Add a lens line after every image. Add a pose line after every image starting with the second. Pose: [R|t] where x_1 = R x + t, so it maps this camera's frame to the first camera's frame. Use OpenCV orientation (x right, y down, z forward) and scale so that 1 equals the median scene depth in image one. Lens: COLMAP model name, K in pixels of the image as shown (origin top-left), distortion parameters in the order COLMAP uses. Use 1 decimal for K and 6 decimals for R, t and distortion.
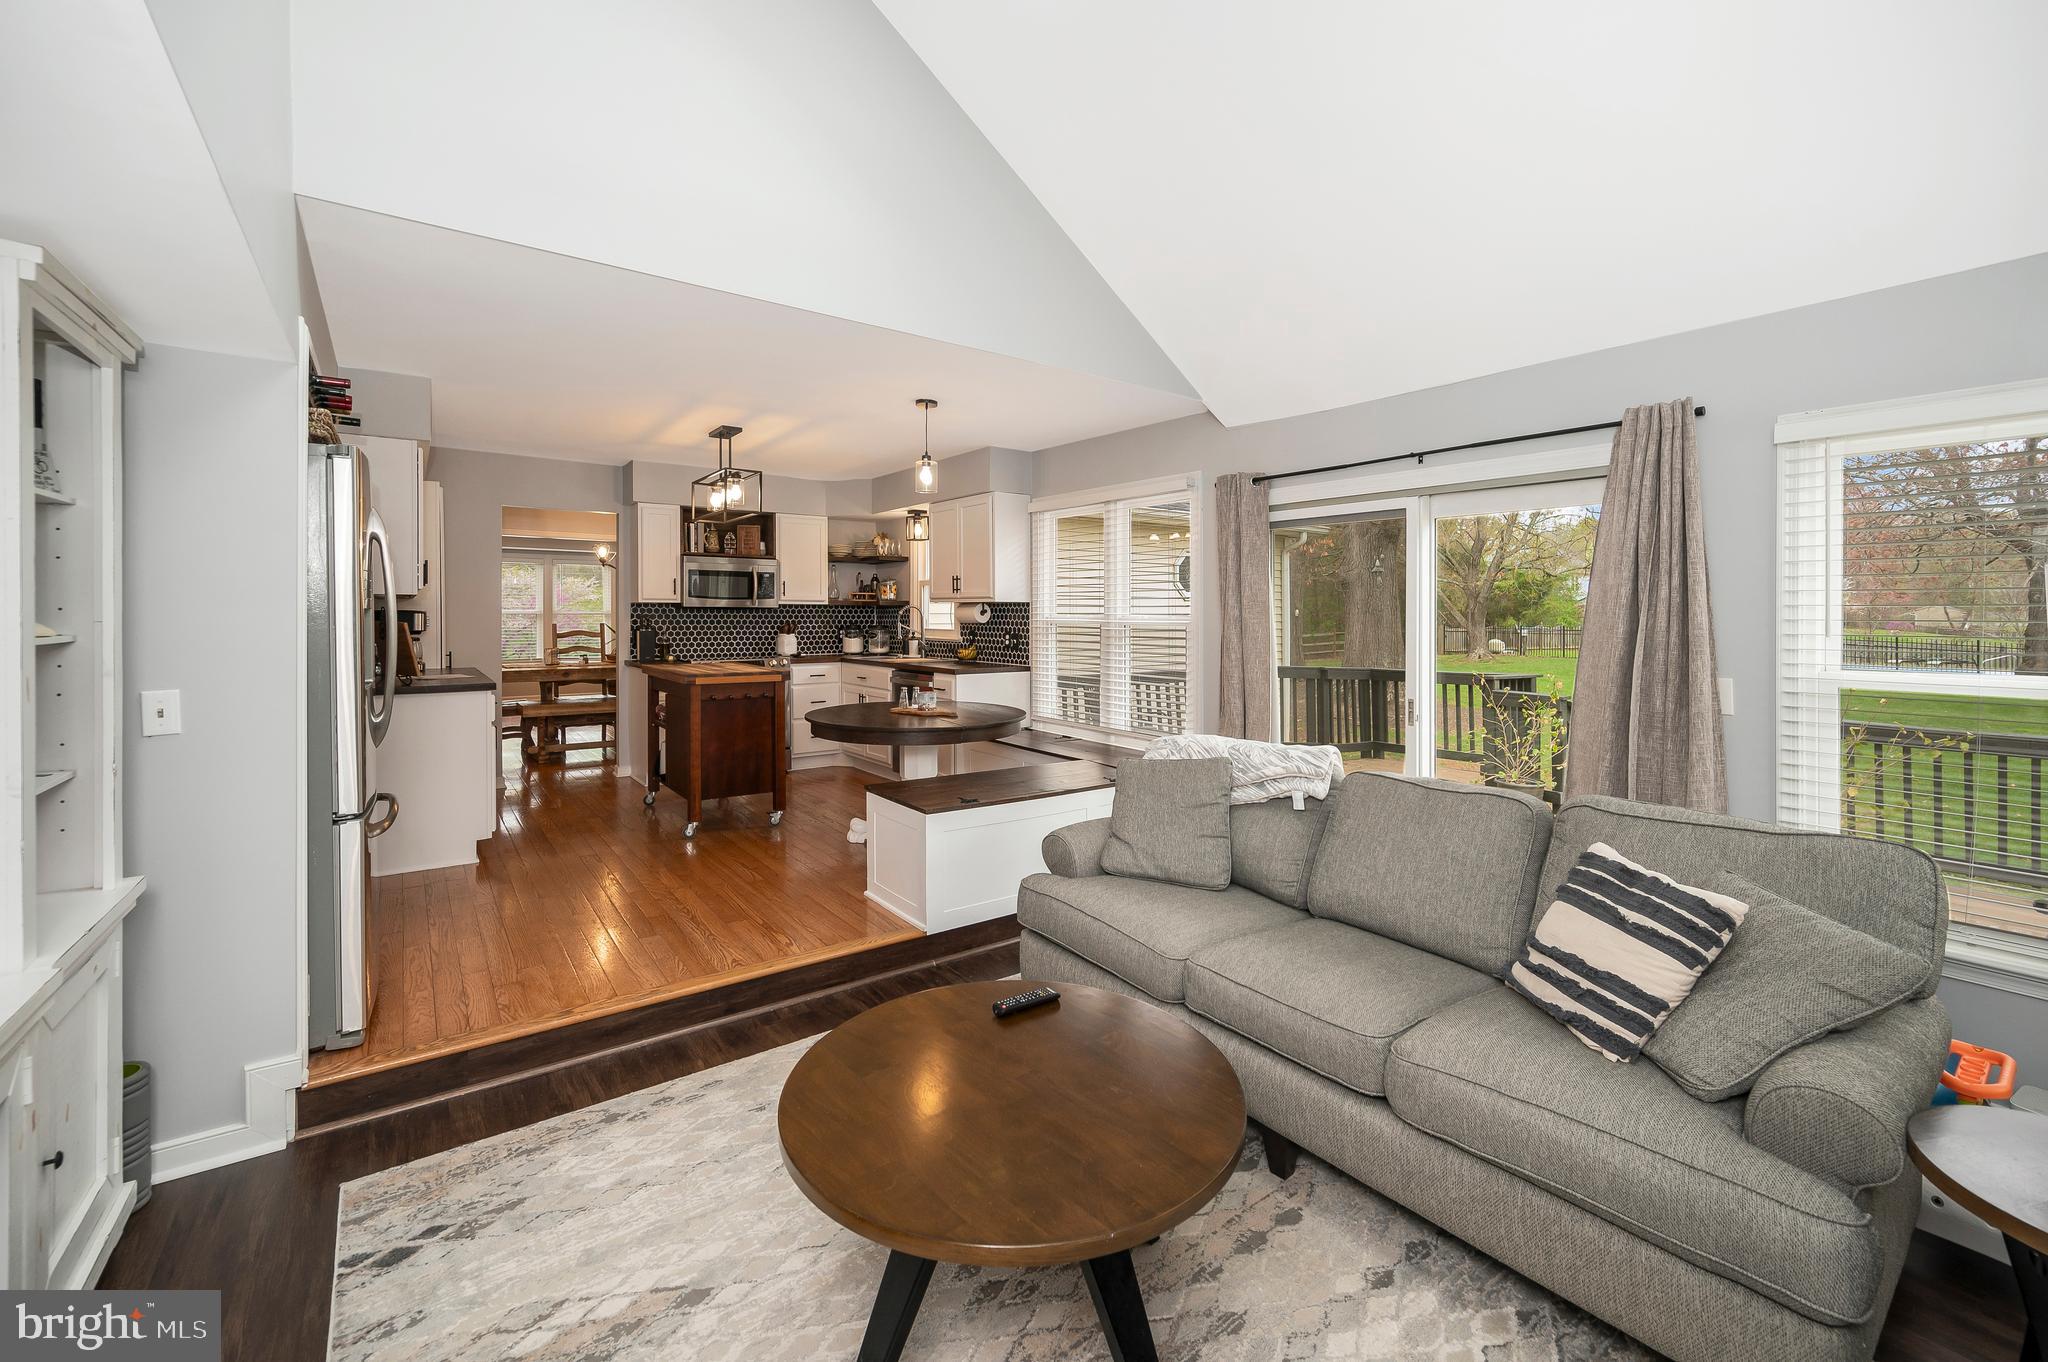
lens RADIAL K [[838.6, 0, 1060.7], [0, 838.6, 640.1], [0, 0, 1]] dist [-0.000366, -0.000082]
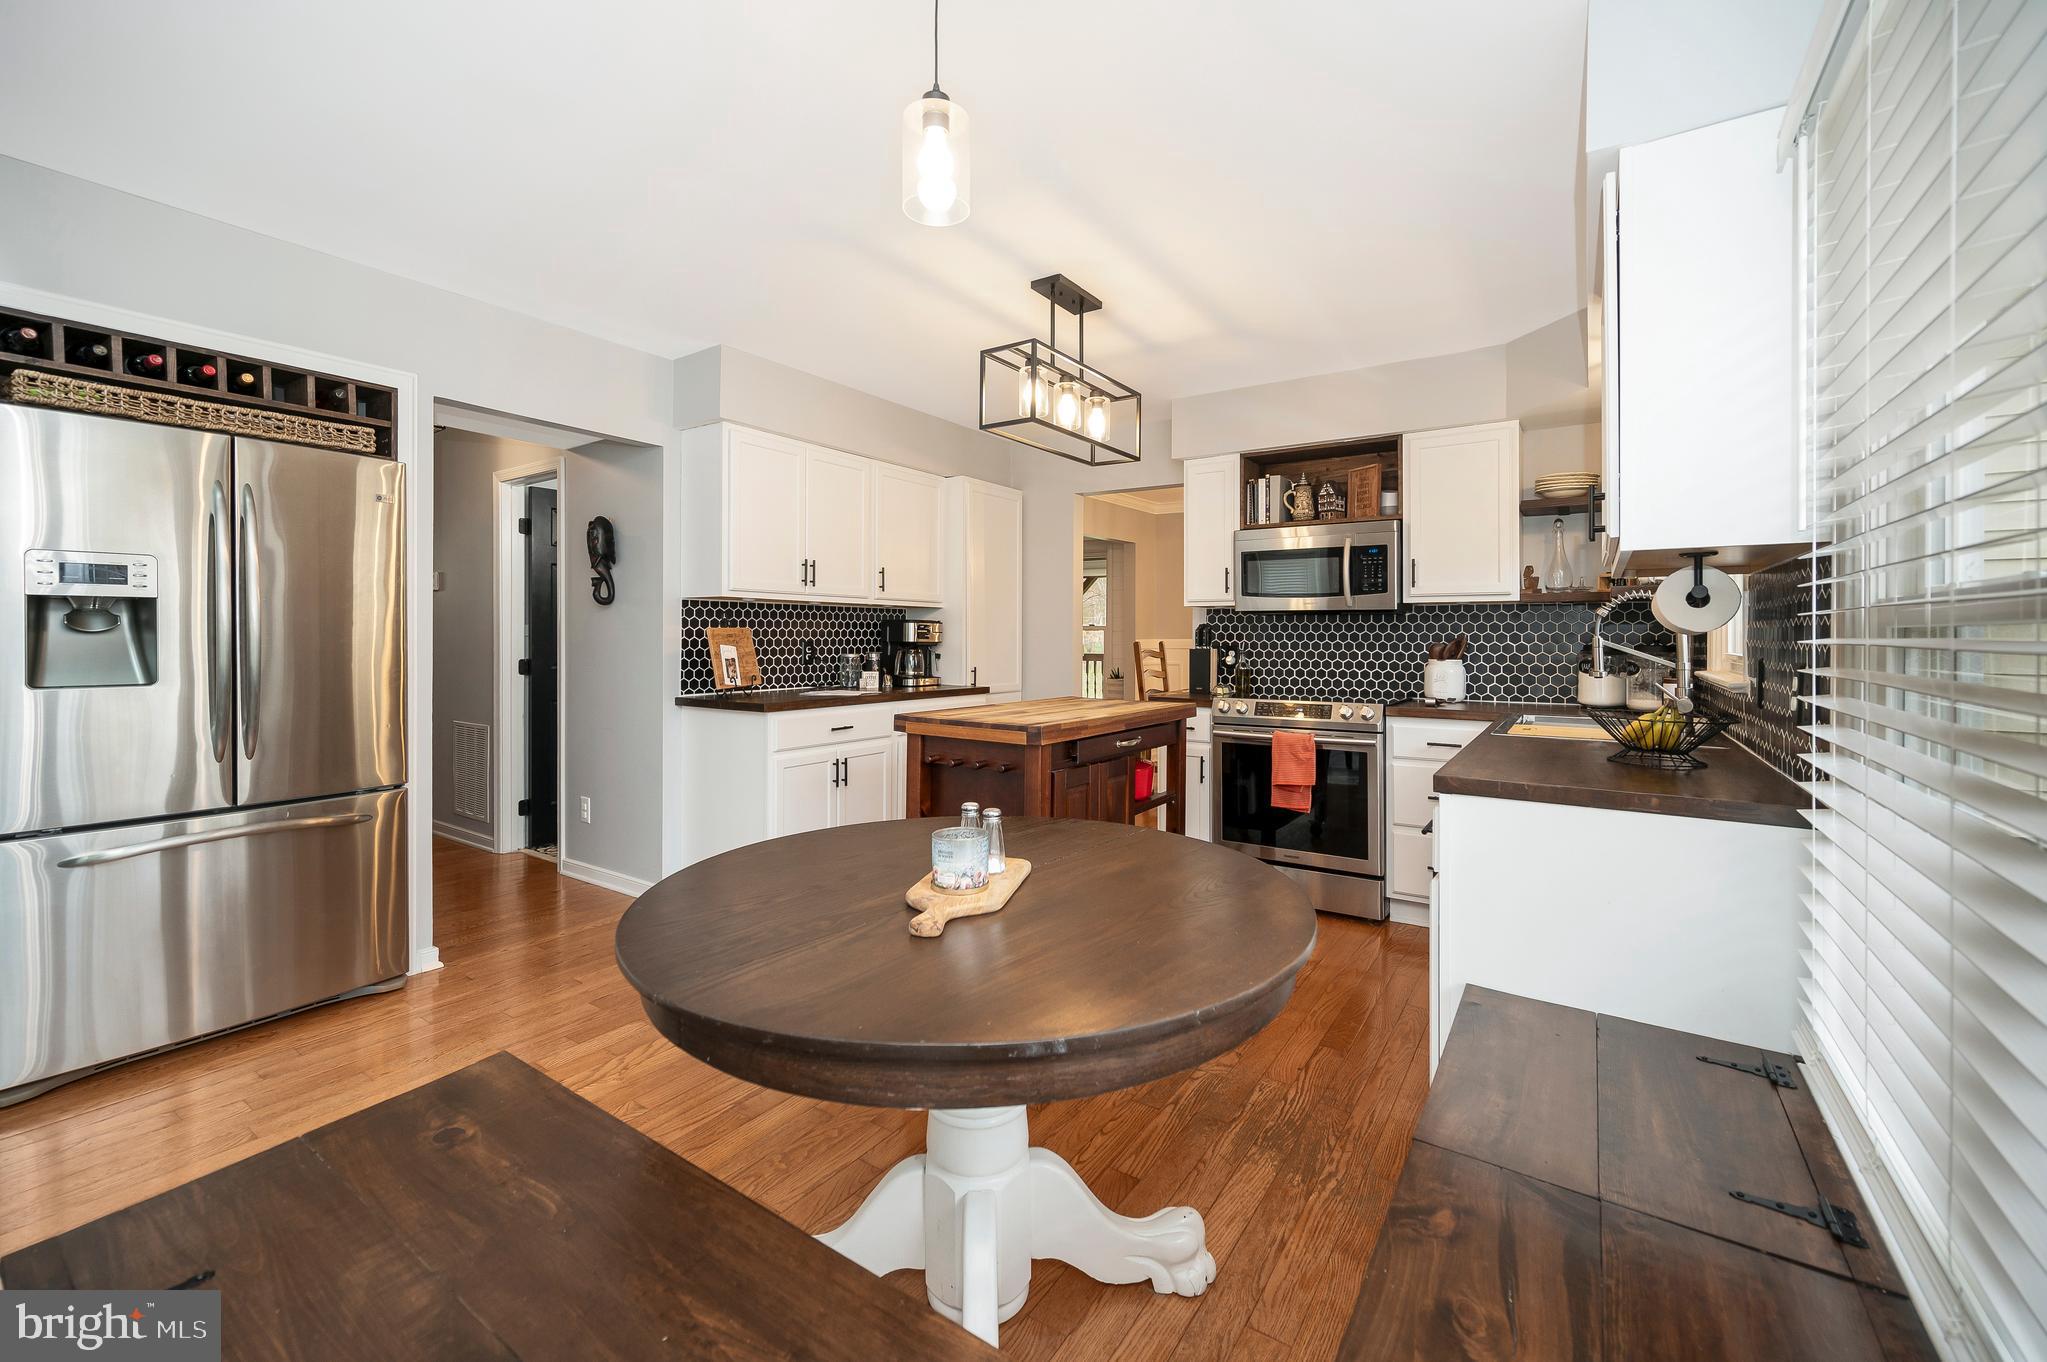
lens RADIAL K [[839.3, 0, 1036.7], [0, 839.3, 649.4], [0, 0, 1]] dist [-0.000159, -0.000079]
pose [[0.284643, 0.010388, -0.958577, 0.119709], [-0.037594, 0.999293, -0.000334, -0.004726], [0.957896, 0.036132, 0.284833, 0.670139]]
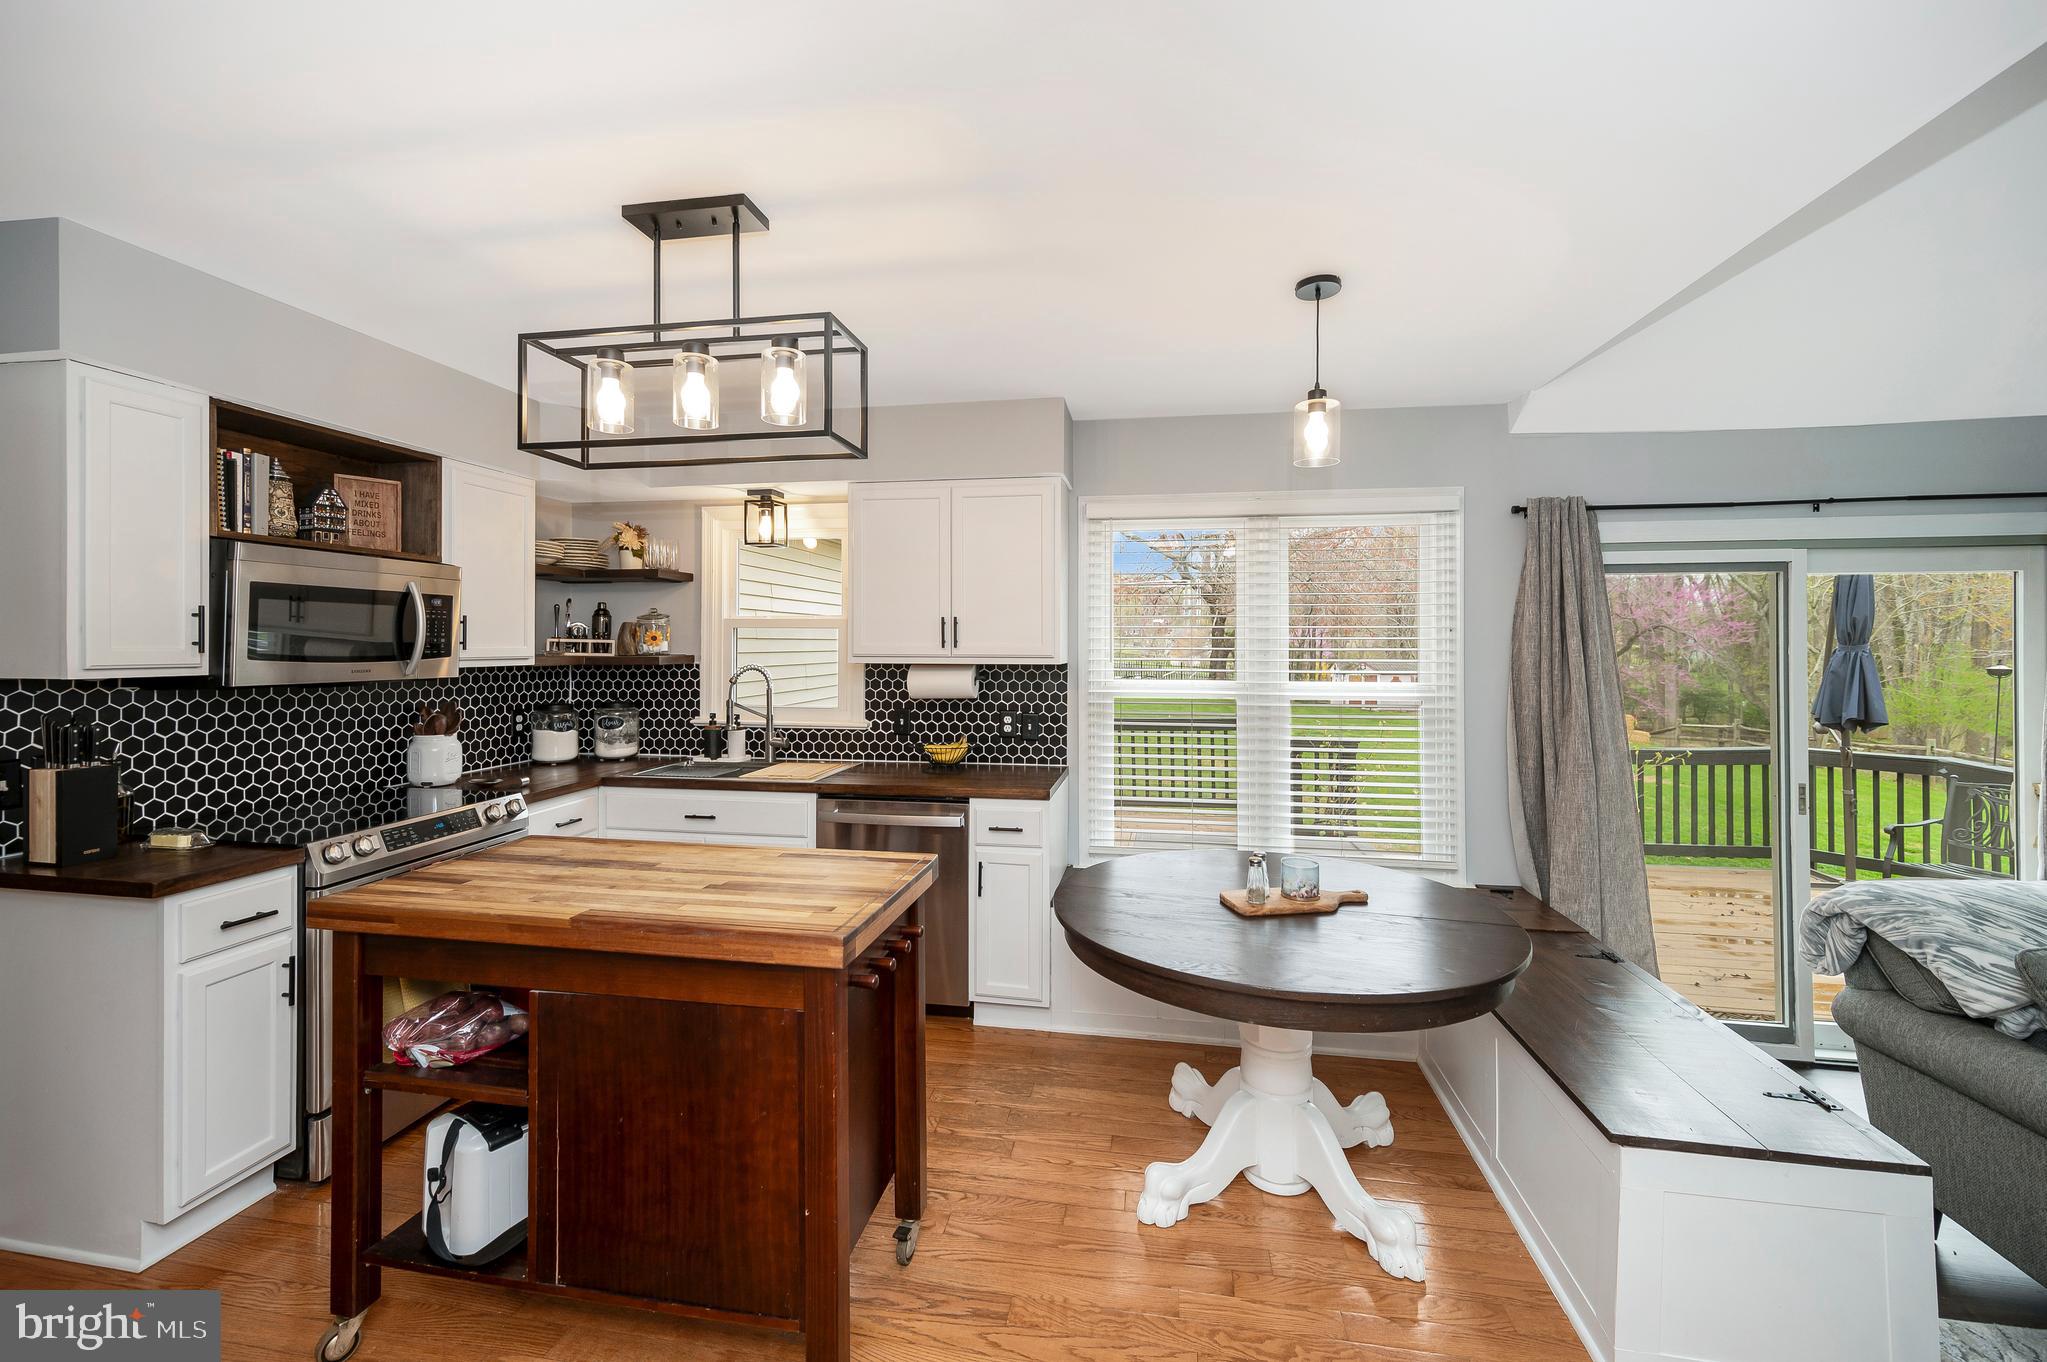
lens RADIAL K [[839.3, 0, 1036.7], [0, 839.3, 649.4], [0, 0, 1]] dist [-0.000159, -0.000079]
pose [[0.744989, -0.004954, 0.667058, -0.429775], [0.023390, 0.999551, -0.018700, -0.040576], [-0.666666, 0.029534, 0.744771, 0.511390]]
